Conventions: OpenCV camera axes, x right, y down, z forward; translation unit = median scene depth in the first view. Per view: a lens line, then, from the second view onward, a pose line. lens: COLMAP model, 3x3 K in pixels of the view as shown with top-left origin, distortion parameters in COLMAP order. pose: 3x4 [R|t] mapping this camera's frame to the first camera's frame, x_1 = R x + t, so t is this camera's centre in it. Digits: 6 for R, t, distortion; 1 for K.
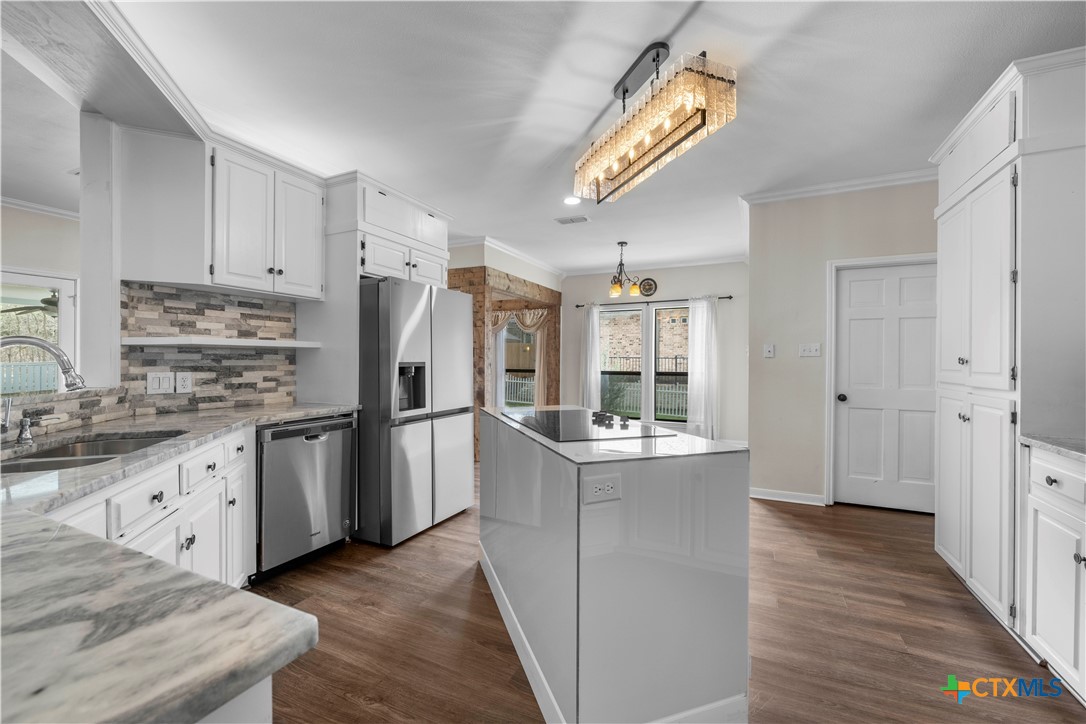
lens RADIAL K [[440.5, 0, 548.7], [0, 440.5, 360.7], [0, 0, 1]] dist [0.001468, -0.000090]
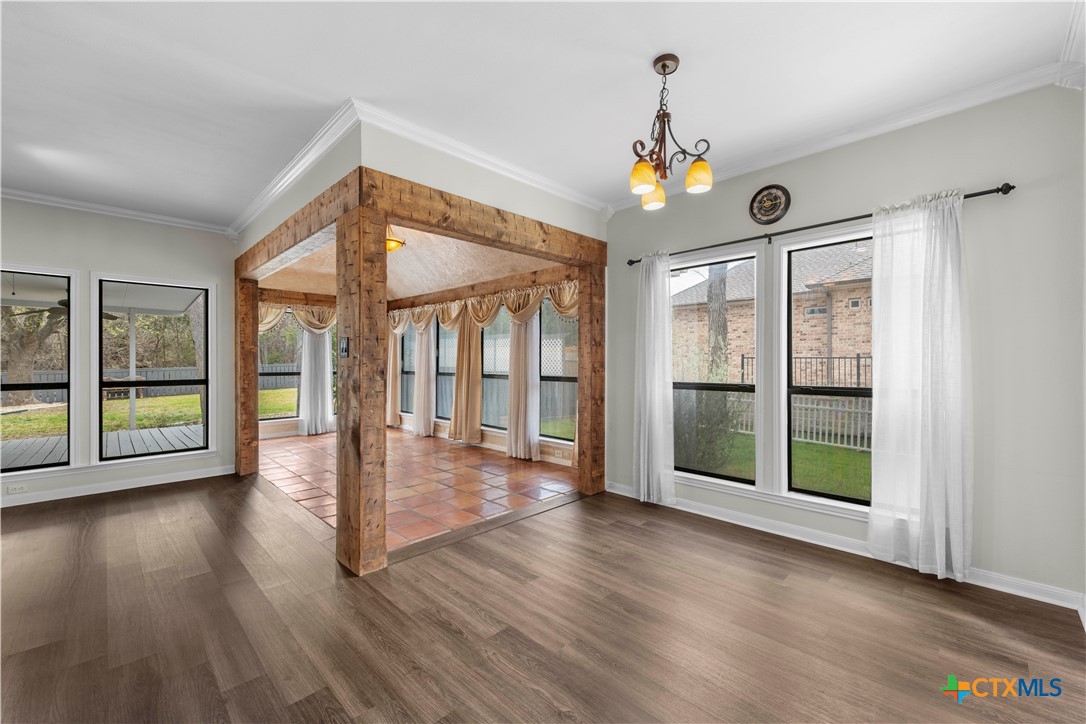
lens RADIAL K [[440.5, 0, 546.8], [0, 440.5, 362.7], [0, 0, 1]] dist [0.001468, -0.000090]
pose [[0.941022, -0.005703, -0.338297, 0.160831], [0.005359, 0.999984, -0.001951, 0.000727], [0.338303, 0.000023, 0.941037, 0.482474]]
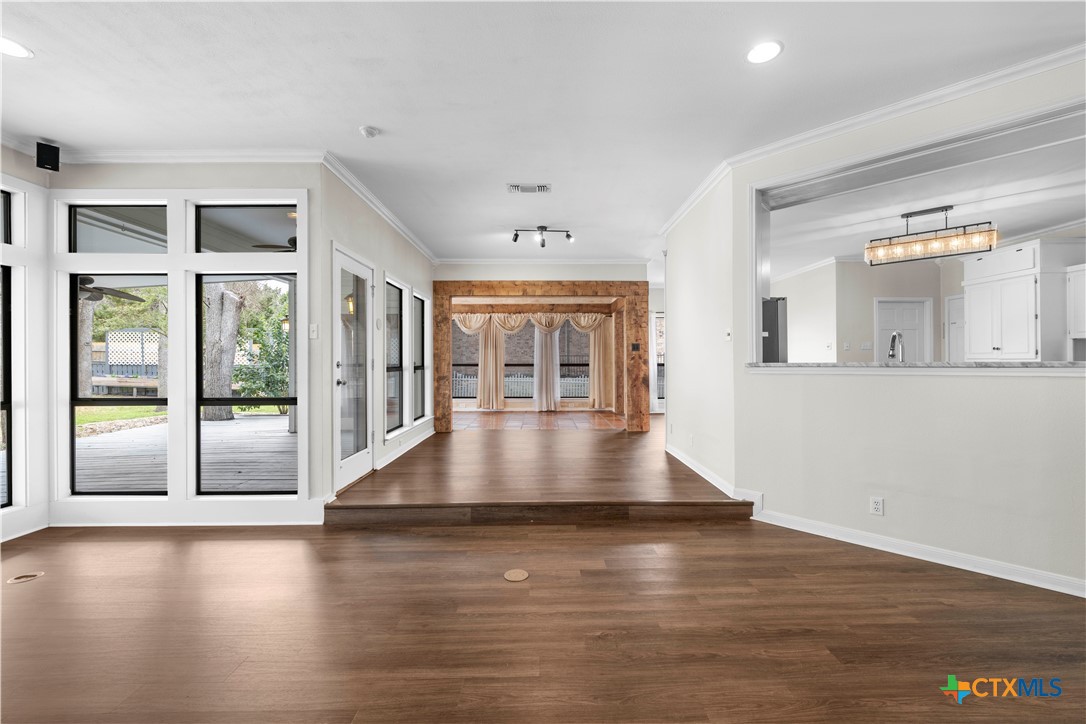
lens RADIAL K [[440.5, 0, 552.2], [0, 440.5, 360.9], [0, 0, 1]] dist [0.001468, -0.000090]
pose [[0.896947, -0.009104, 0.442045, -0.765170], [0.010233, 0.999948, -0.000169, 0.014252], [-0.442020, 0.004675, 0.896993, -0.033696]]
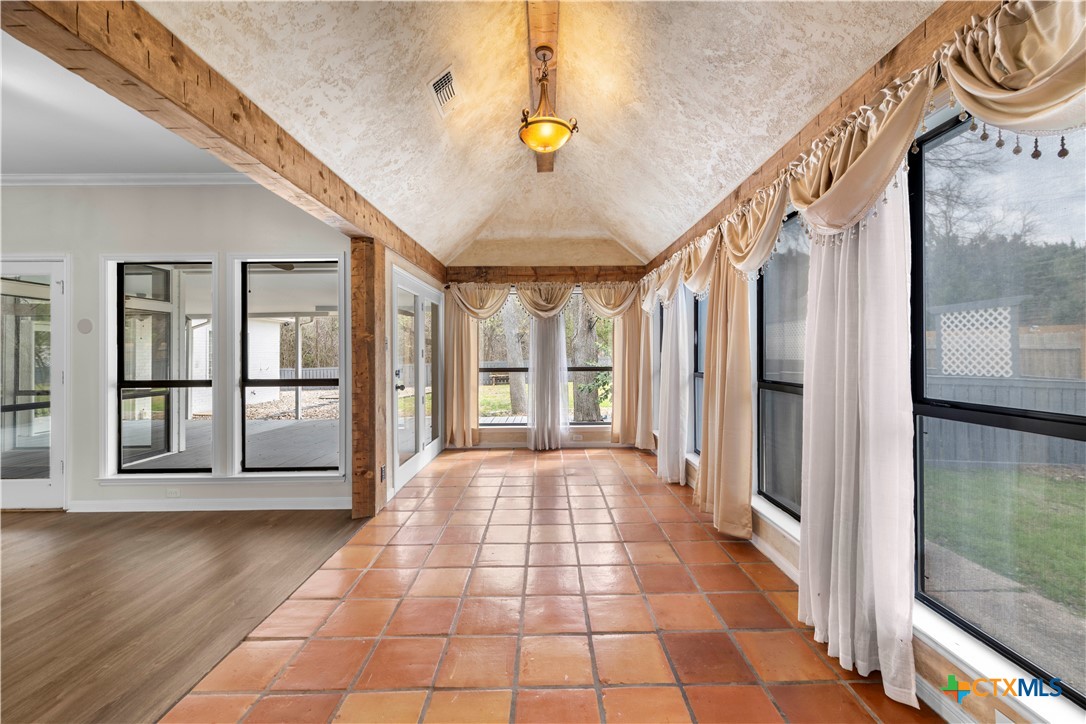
lens RADIAL K [[431.3, 0, 549.8], [0, 431.3, 352.0], [0, 0, 1]] dist [0.001806, -0.000612]
pose [[0.431403, -0.015598, -0.902024, -0.001910], [0.009155, 0.999875, -0.012911, -0.000968], [0.902113, -0.002688, 0.431492, 0.965815]]
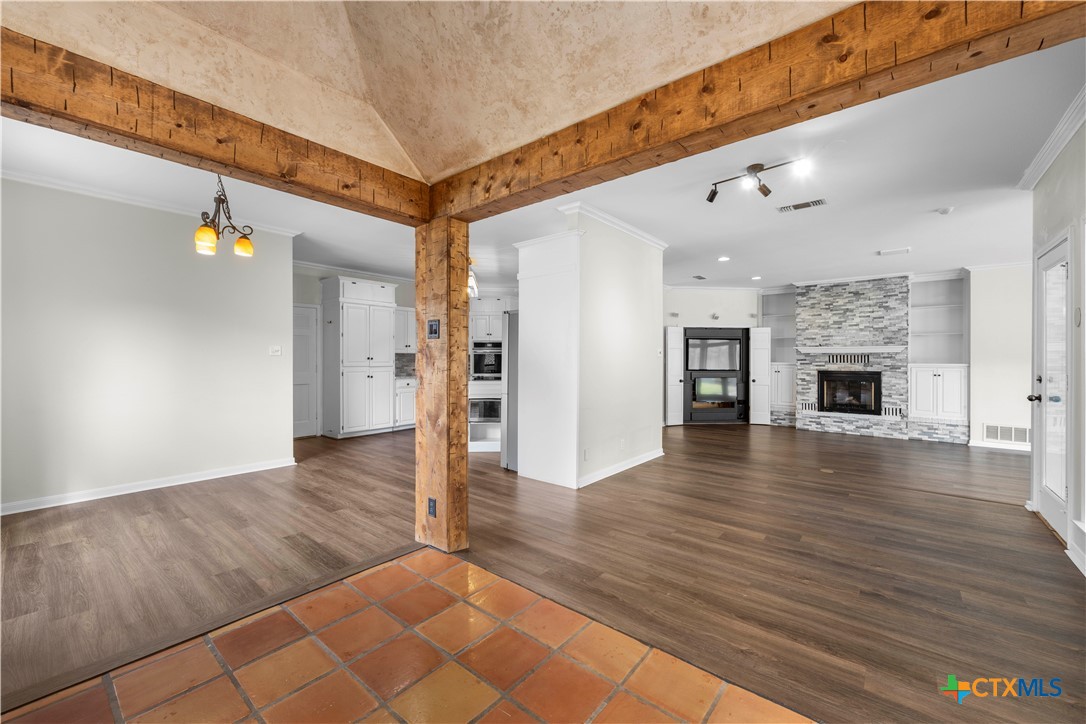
lens RADIAL K [[431.3, 0, 548.5], [0, 431.3, 359.0], [0, 0, 1]] dist [0.001806, -0.000612]
pose [[-0.968322, -0.007395, 0.249595, -0.340074], [-0.006550, 0.999970, 0.004216, -0.005257], [-0.249618, 0.002447, -0.968341, 1.184471]]
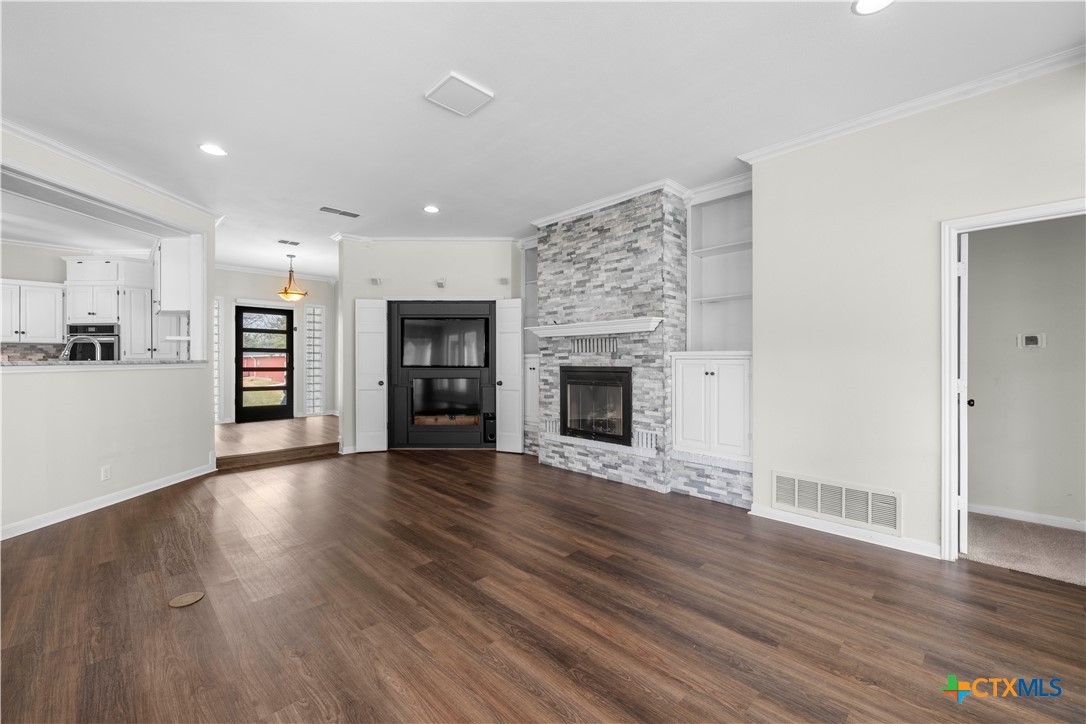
lens RADIAL K [[440.5, 0, 545.7], [0, 440.5, 359.0], [0, 0, 1]] dist [0.001468, -0.000090]
pose [[-0.937175, -0.003522, 0.348842, -0.993943], [-0.003192, 0.999994, 0.001520, 0.014013], [-0.348846, 0.000311, -0.937180, 0.529119]]
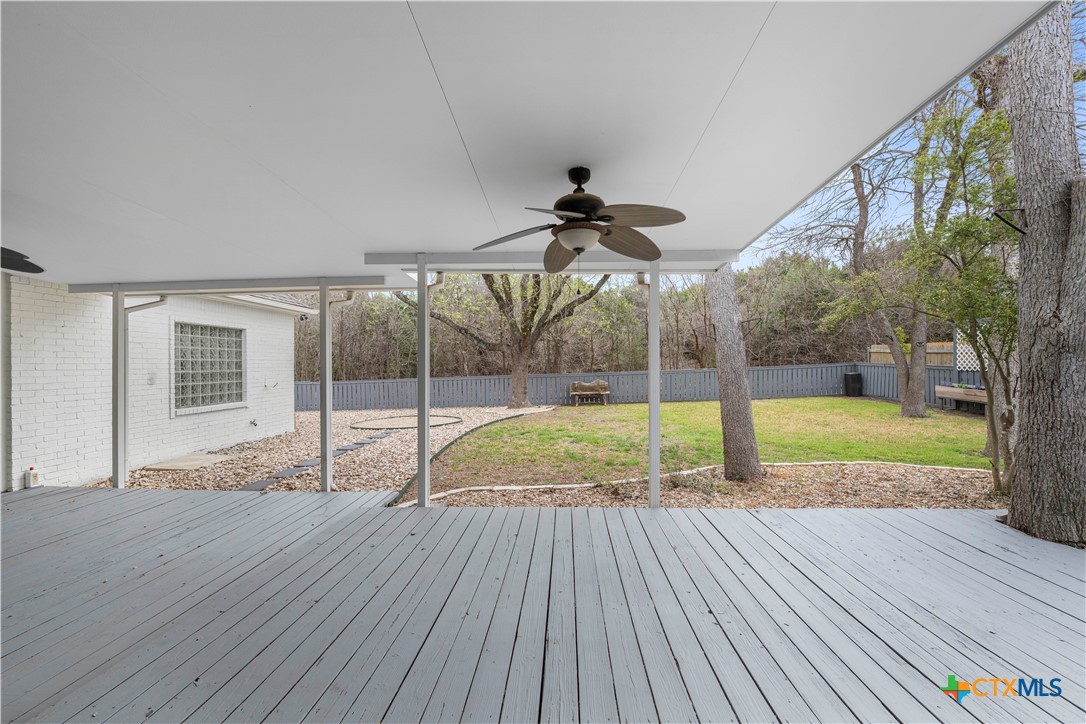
lens RADIAL K [[440.5, 0, 543.2], [0, 440.5, 366.9], [0, 0, 1]] dist [0.001468, -0.000090]
pose [[0.385336, -0.006642, -0.922753, -0.847336], [0.005388, 0.999973, -0.004947, -0.005182], [0.922761, -0.003066, 0.385361, 0.878757]]
